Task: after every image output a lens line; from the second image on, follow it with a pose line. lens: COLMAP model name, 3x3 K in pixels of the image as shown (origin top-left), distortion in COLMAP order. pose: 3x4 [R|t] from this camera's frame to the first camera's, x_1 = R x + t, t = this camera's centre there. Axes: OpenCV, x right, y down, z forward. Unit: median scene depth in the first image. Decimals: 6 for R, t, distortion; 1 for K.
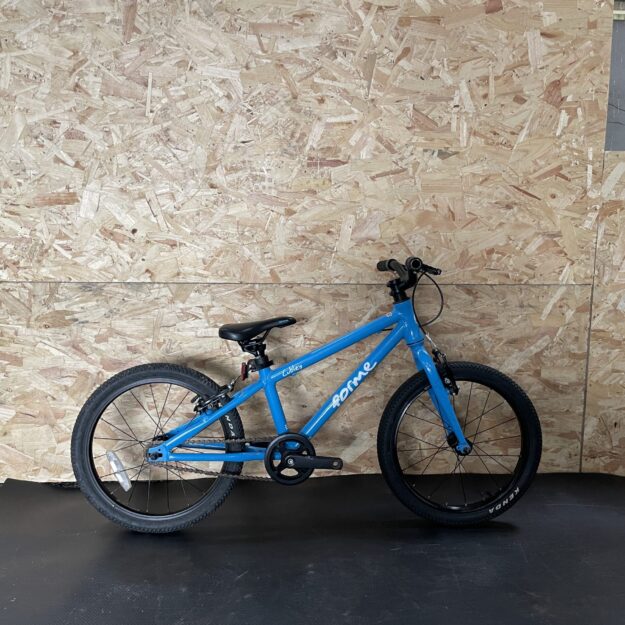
lens RADIAL K [[636.3, 0, 312.2], [0, 636.3, 307.1], [0, 0, 1]] dist [0.053404, 0.000000]
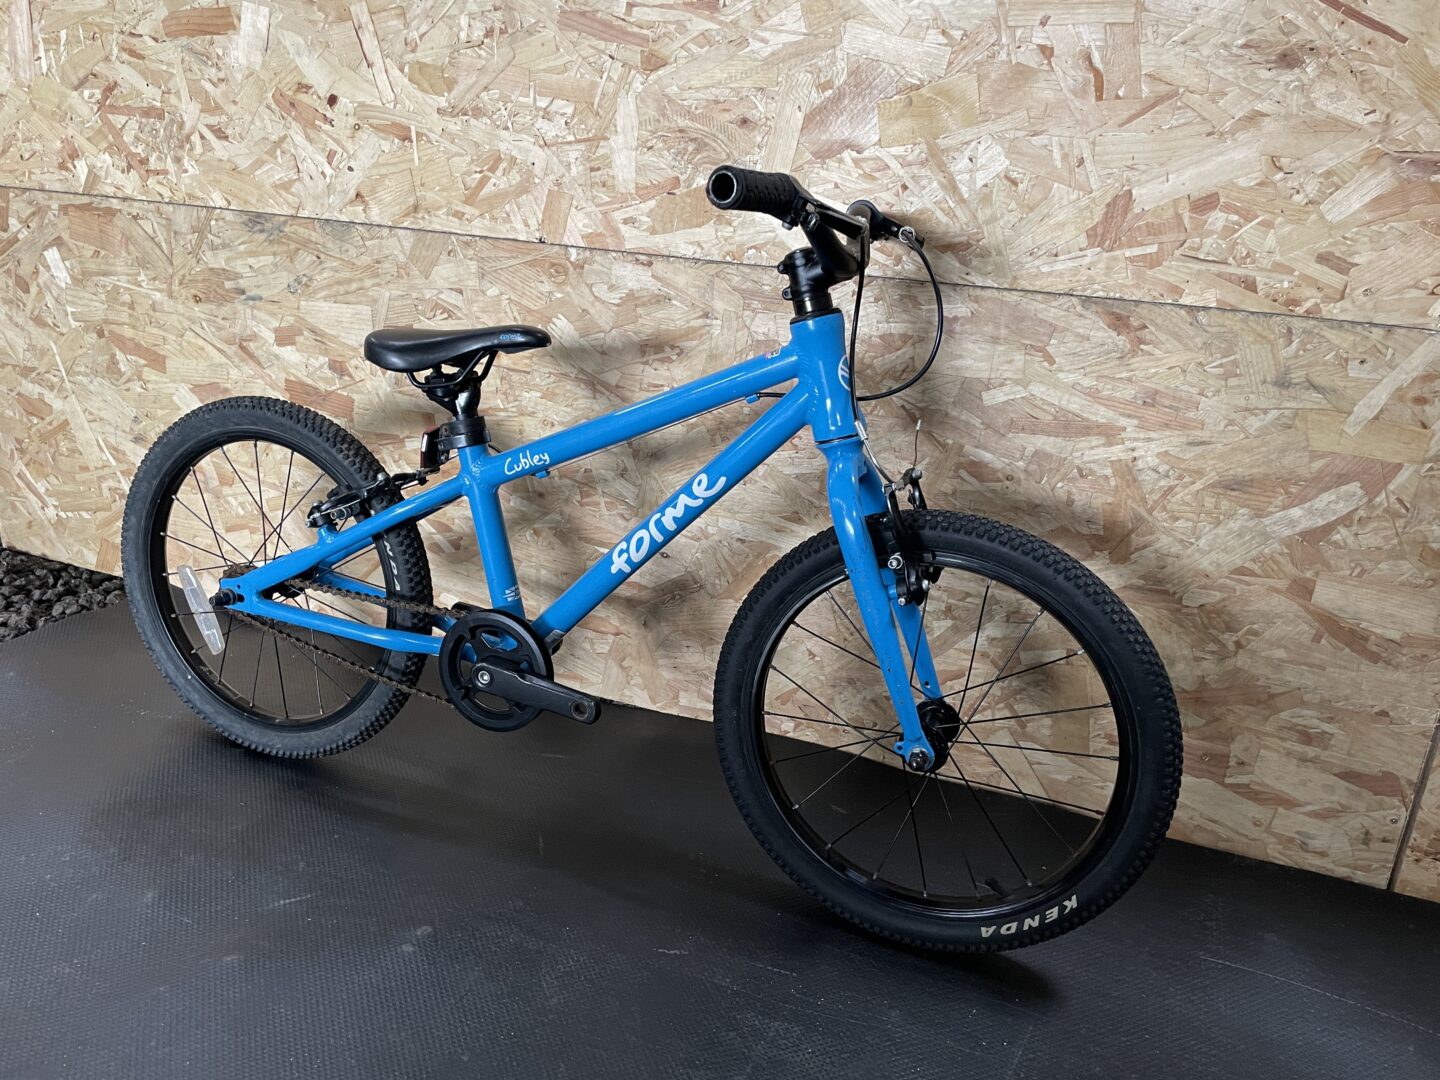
lens RADIAL K [[1094.0, 0, 705.8], [0, 1094.0, 529.6], [0, 0, 1]] dist [0.093759, -0.129818]
pose [[0.902979, 0.180286, -0.390033, 0.308554], [-0.112038, 0.975108, 0.191345, -0.004230], [0.414821, -0.129082, 0.900701, 0.367901]]
